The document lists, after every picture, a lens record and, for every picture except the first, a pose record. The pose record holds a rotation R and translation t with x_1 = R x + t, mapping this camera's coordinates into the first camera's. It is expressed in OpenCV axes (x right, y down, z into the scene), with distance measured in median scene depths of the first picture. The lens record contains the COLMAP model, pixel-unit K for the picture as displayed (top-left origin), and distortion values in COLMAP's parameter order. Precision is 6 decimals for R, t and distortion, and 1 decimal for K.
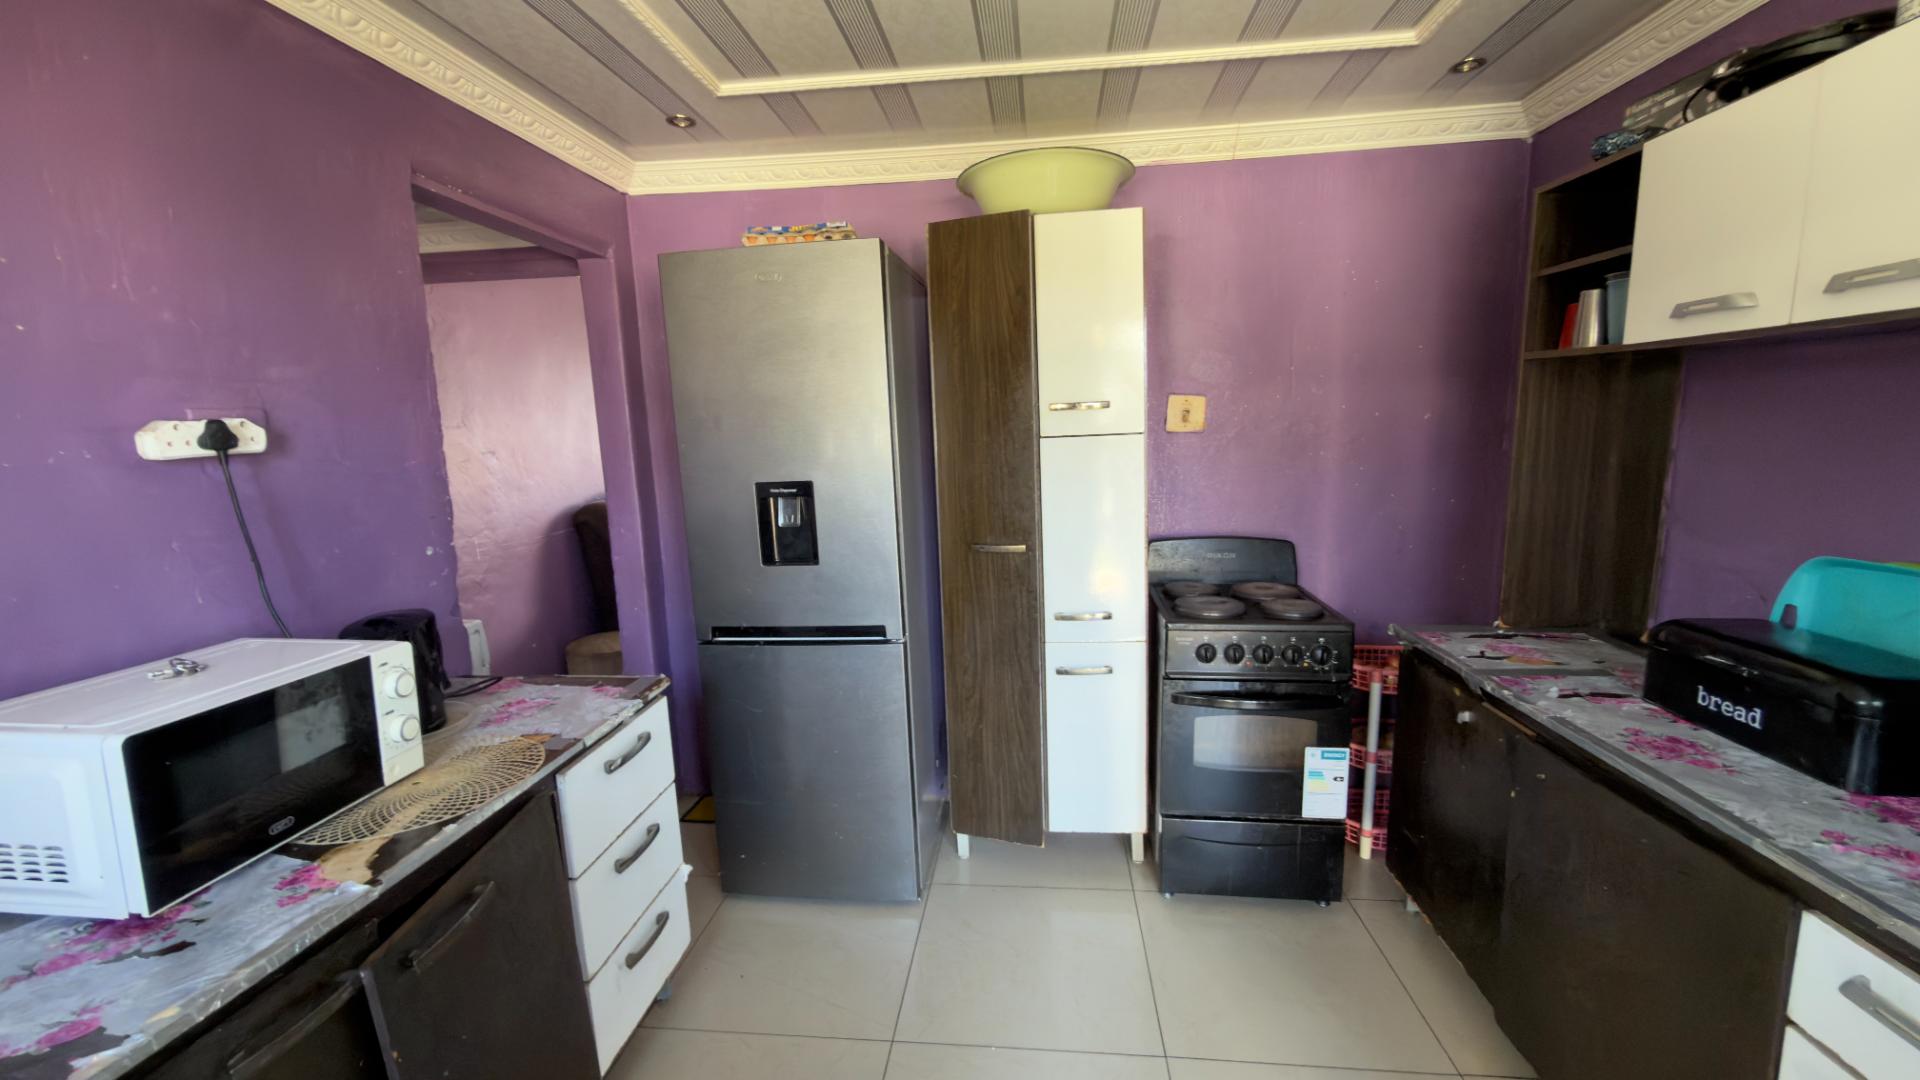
lens RADIAL K [[768.7, 0, 965.3], [0, 768.7, 539.4], [0, 0, 1]] dist [0.000672, 0.000048]
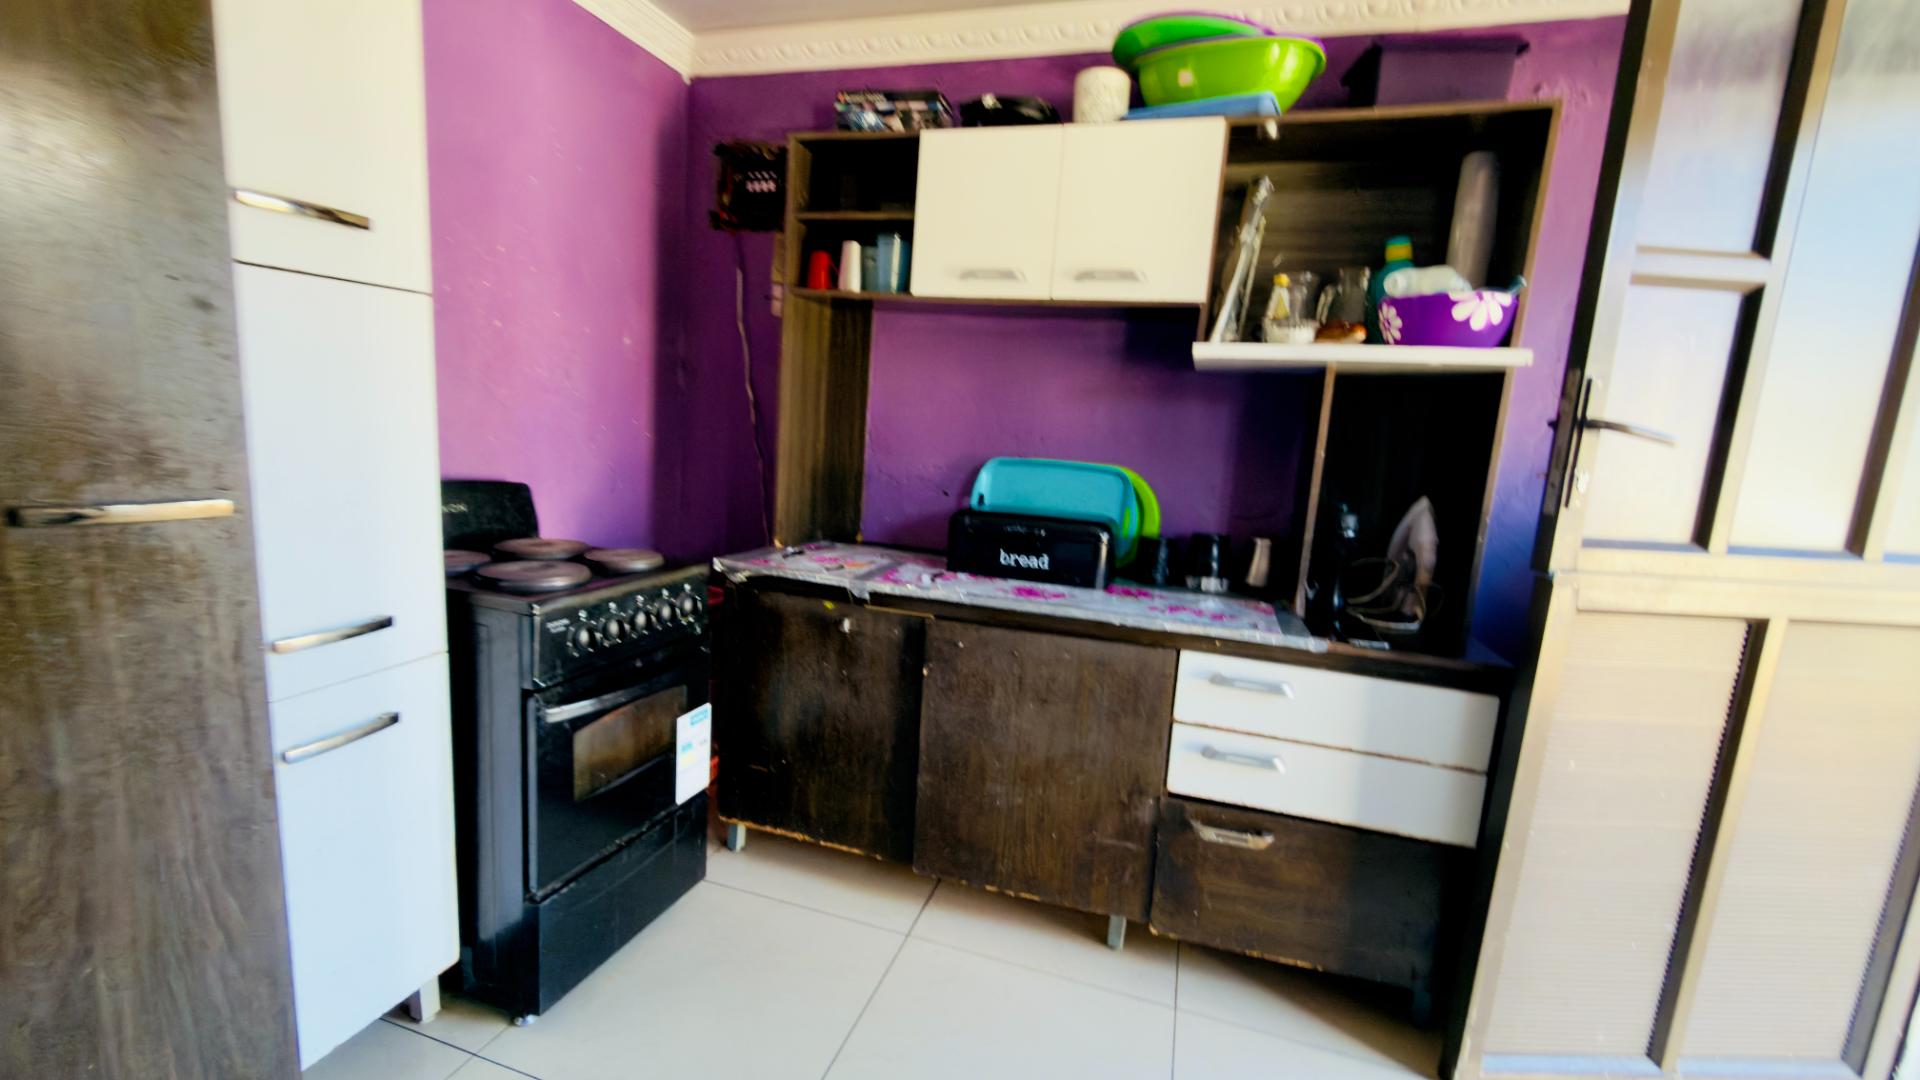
lens RADIAL K [[768.7, 0, 965.3], [0, 768.7, 539.4], [0, 0, 1]] dist [0.000672, 0.000048]
pose [[0.196645, -0.108213, 0.974485, -0.288047], [0.075038, 0.992637, 0.095087, 0.021499], [-0.977599, 0.054425, 0.203317, 0.526776]]
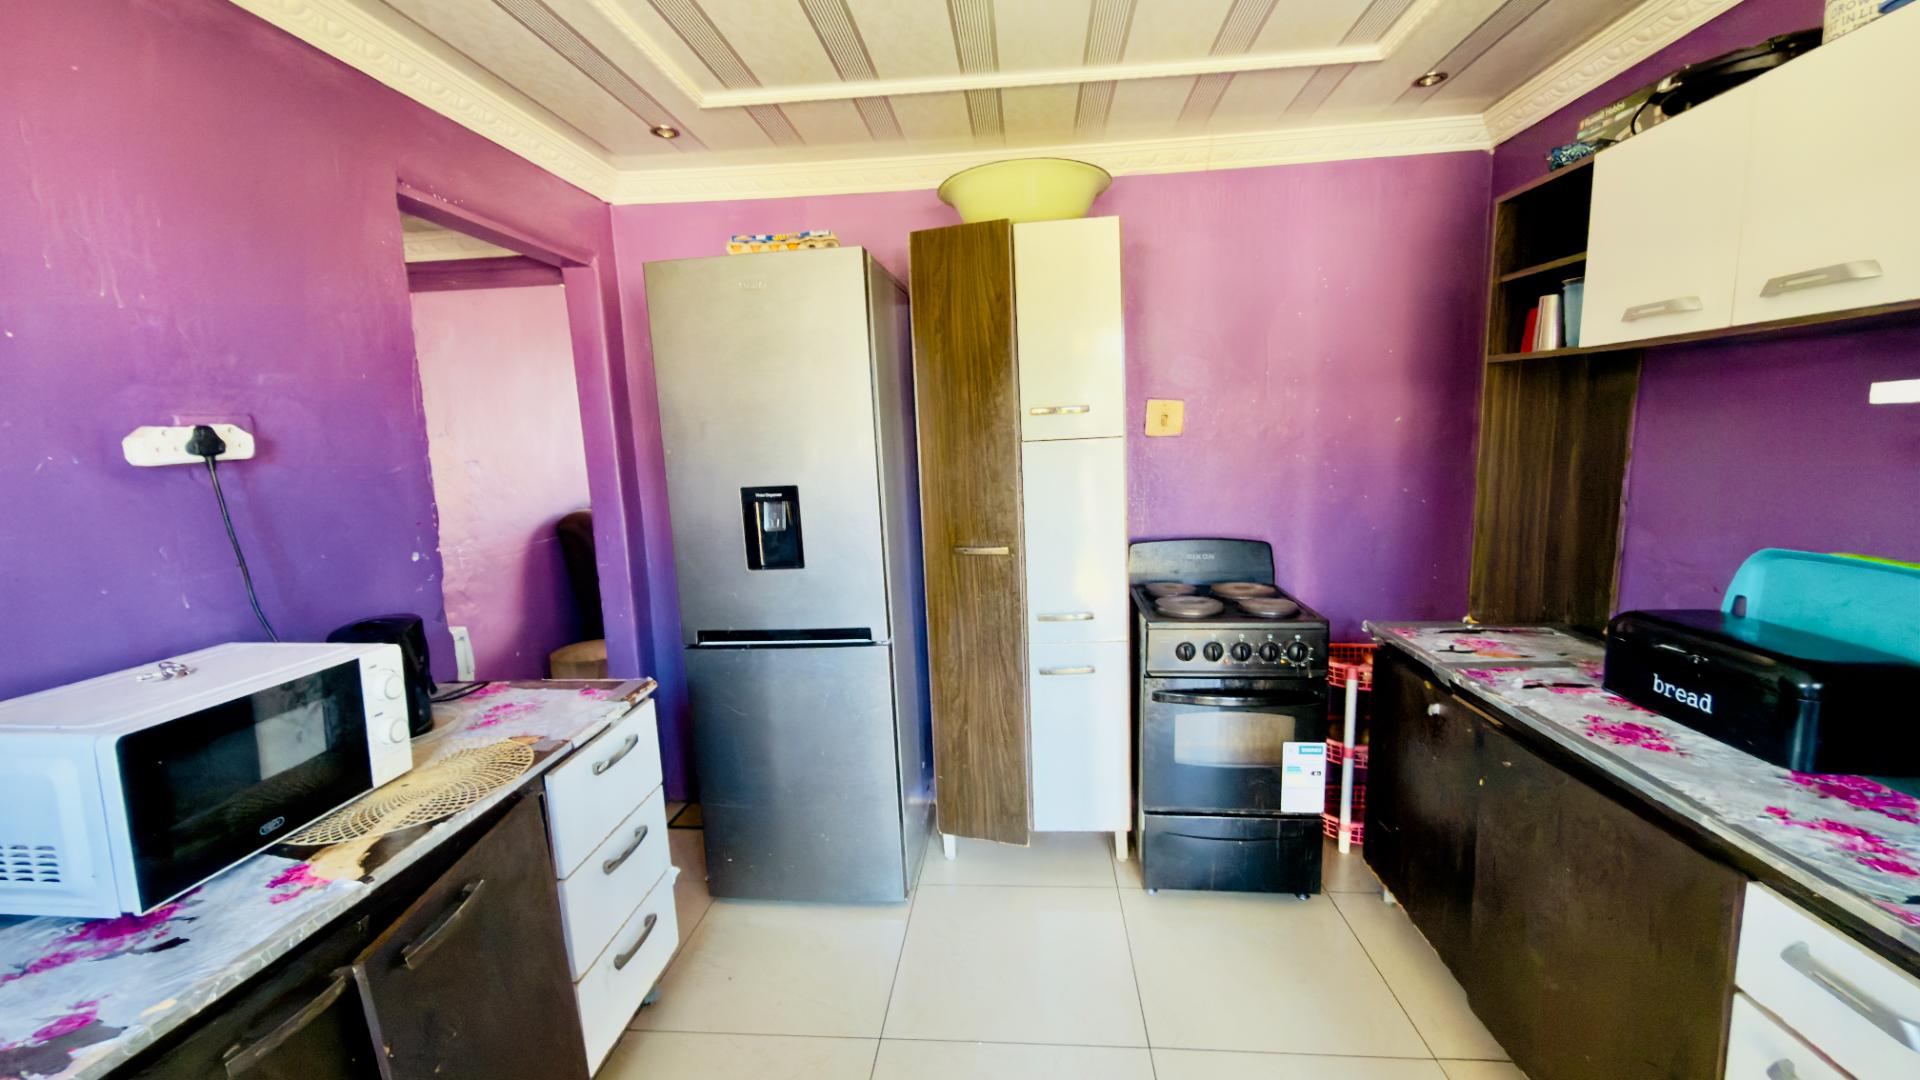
lens RADIAL K [[768.7, 0, 965.3], [0, 768.7, 539.4], [0, 0, 1]] dist [0.000672, 0.000048]
pose [[0.999781, -0.008399, 0.019171, 0.002478], [0.008603, 0.999907, -0.010583, 0.007746], [-0.019080, 0.010746, 0.999760, -0.016280]]
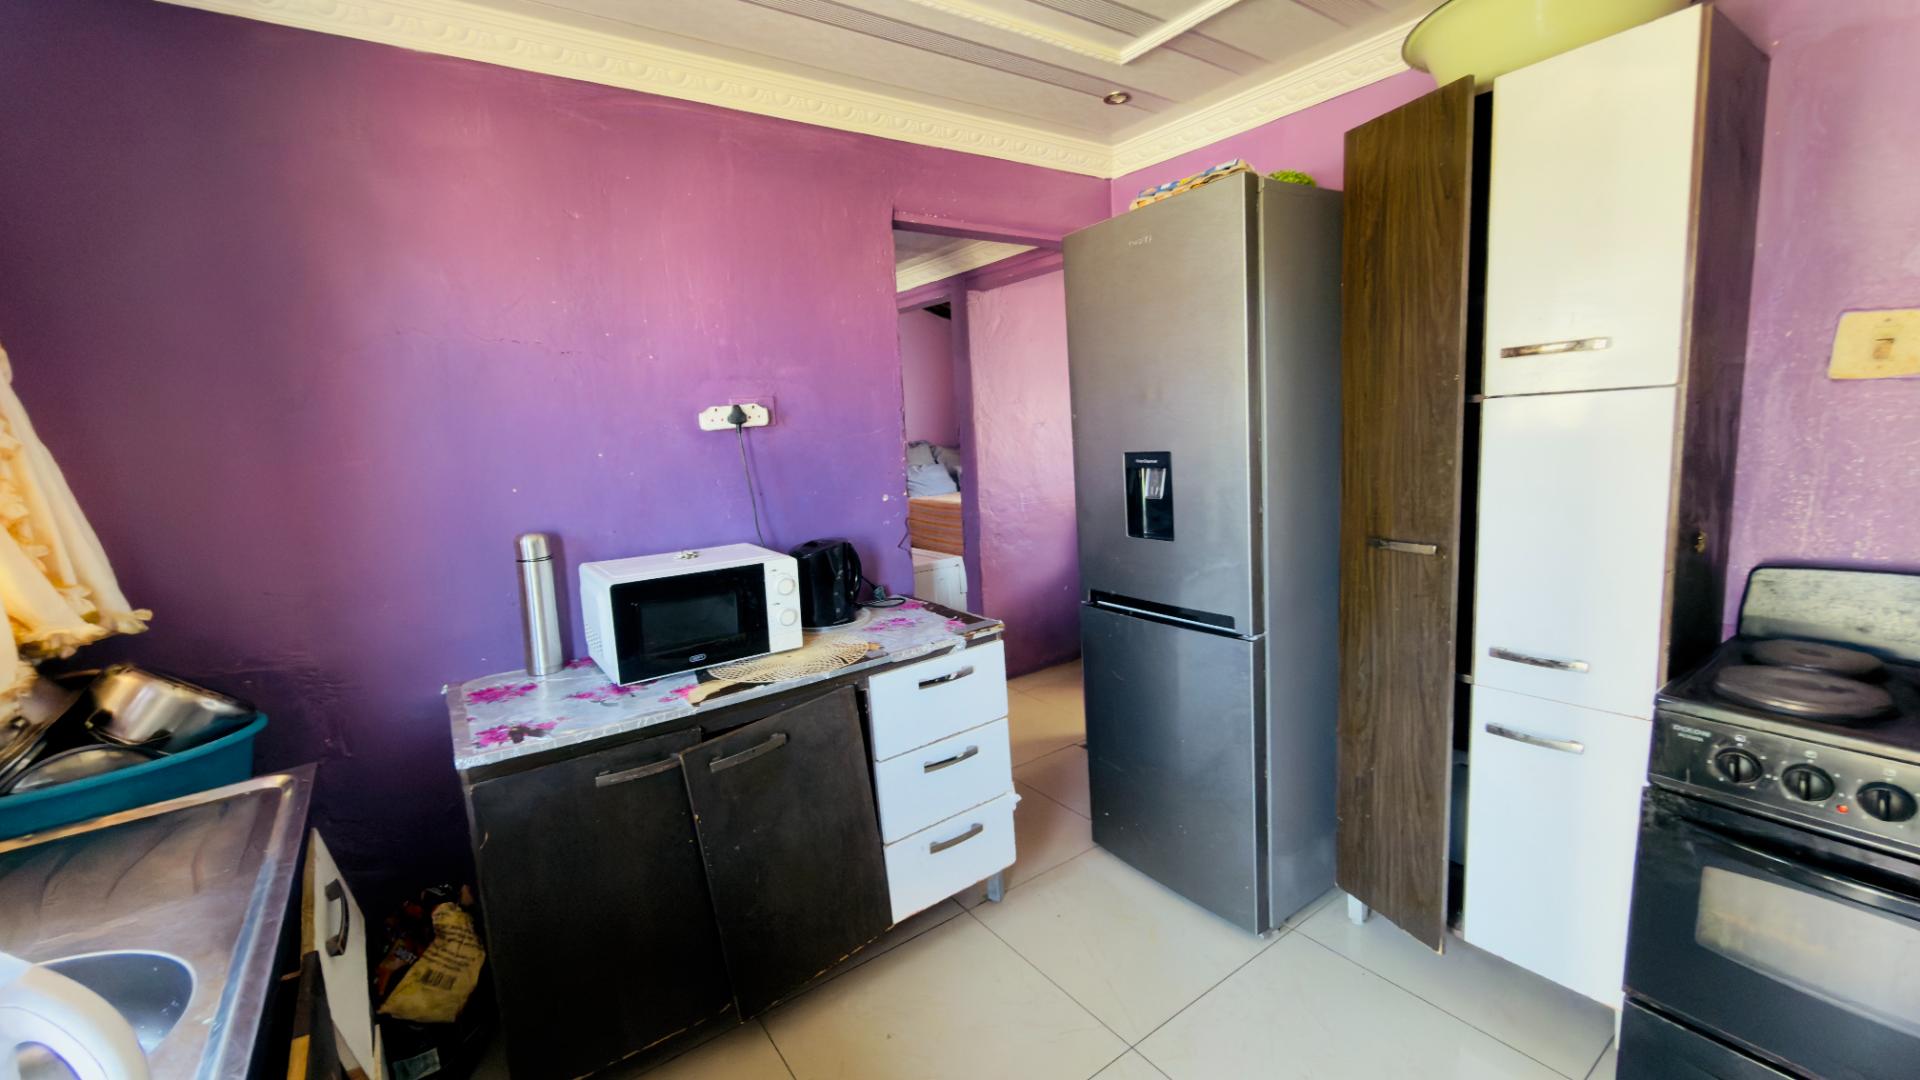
lens RADIAL K [[765.6, 0, 960.0], [0, 765.6, 540.0], [0, 0, 1]] dist [-0.000374, -0.000065]
pose [[0.659478, 0.106801, -0.744098, 0.341638], [-0.075747, 0.994259, 0.075574, -0.019871], [0.747898, 0.006524, 0.663782, 0.181524]]
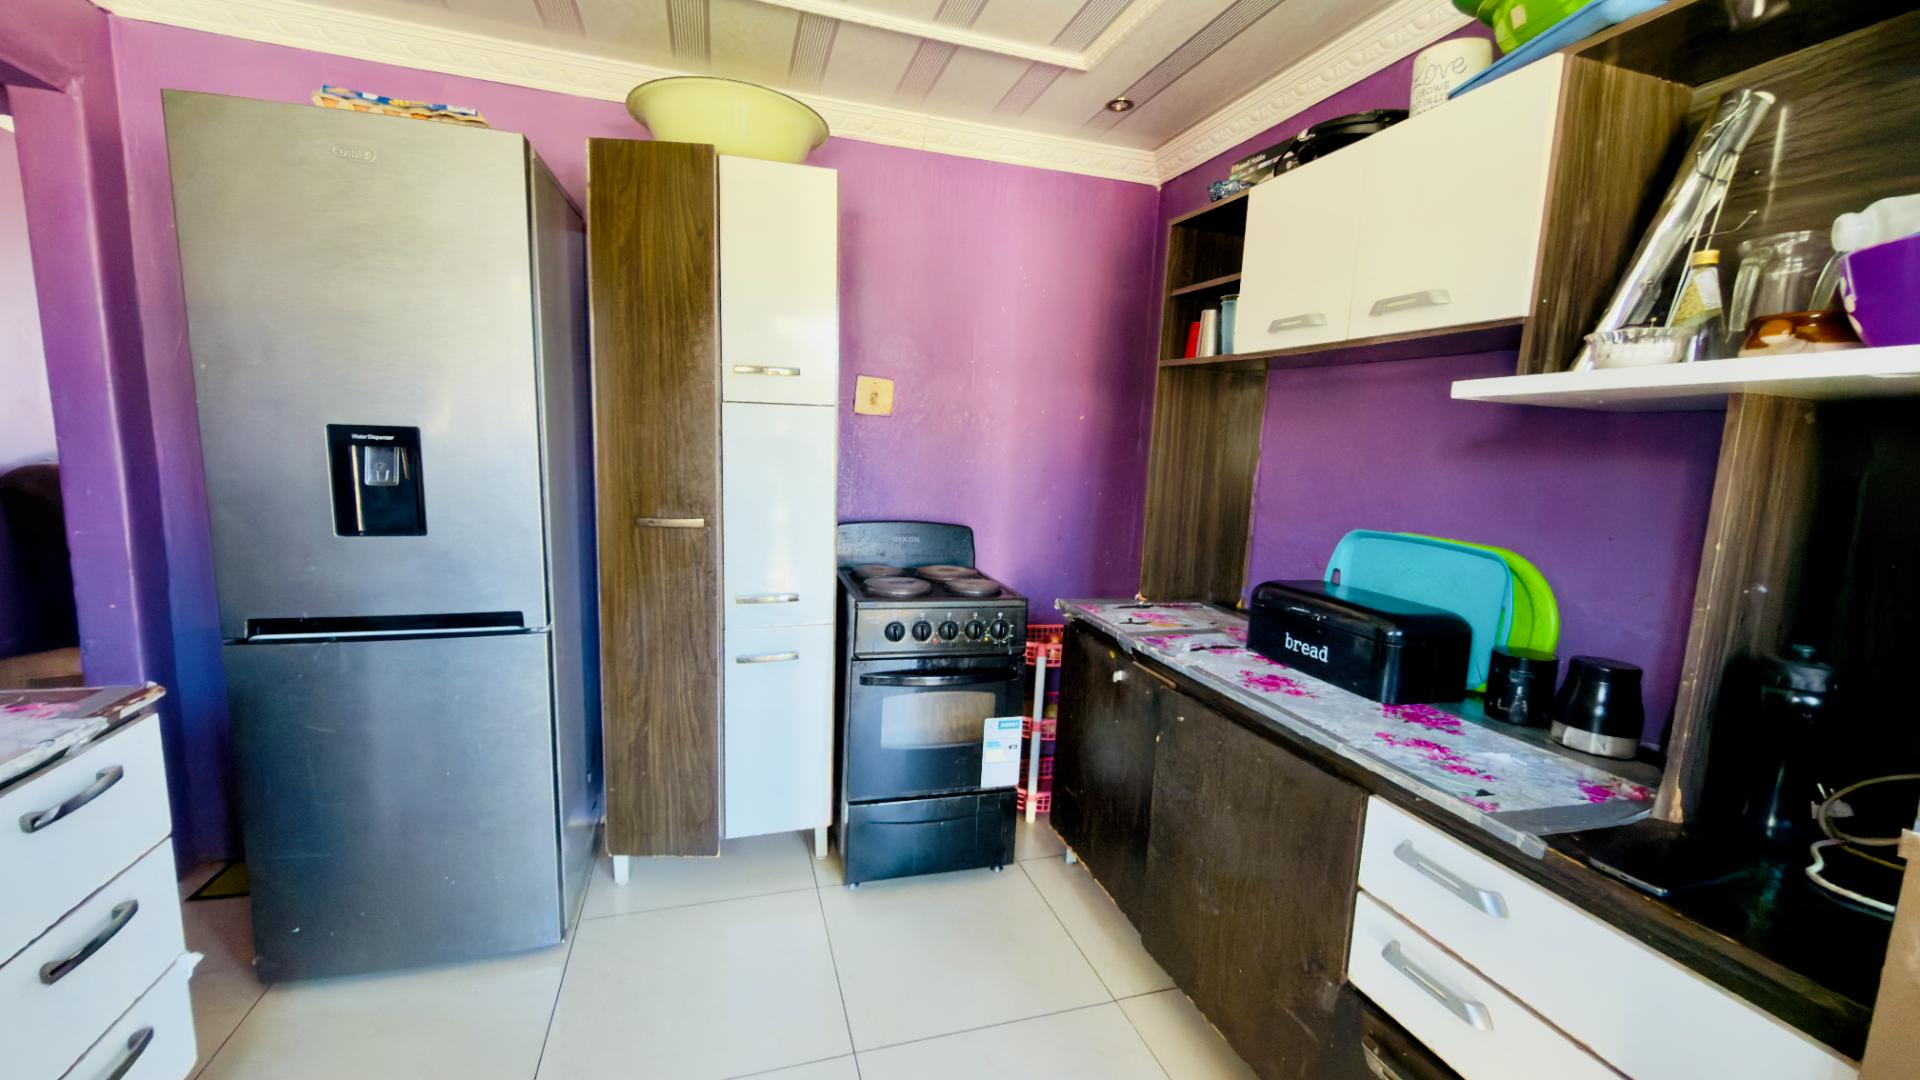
lens RADIAL K [[768.7, 0, 965.3], [0, 768.7, 539.4], [0, 0, 1]] dist [0.000672, 0.000048]
pose [[0.913576, 0.014978, 0.406393, -0.007308], [-0.009579, 0.999837, -0.015315, 0.044478], [-0.406556, 0.010099, 0.913570, 0.060854]]
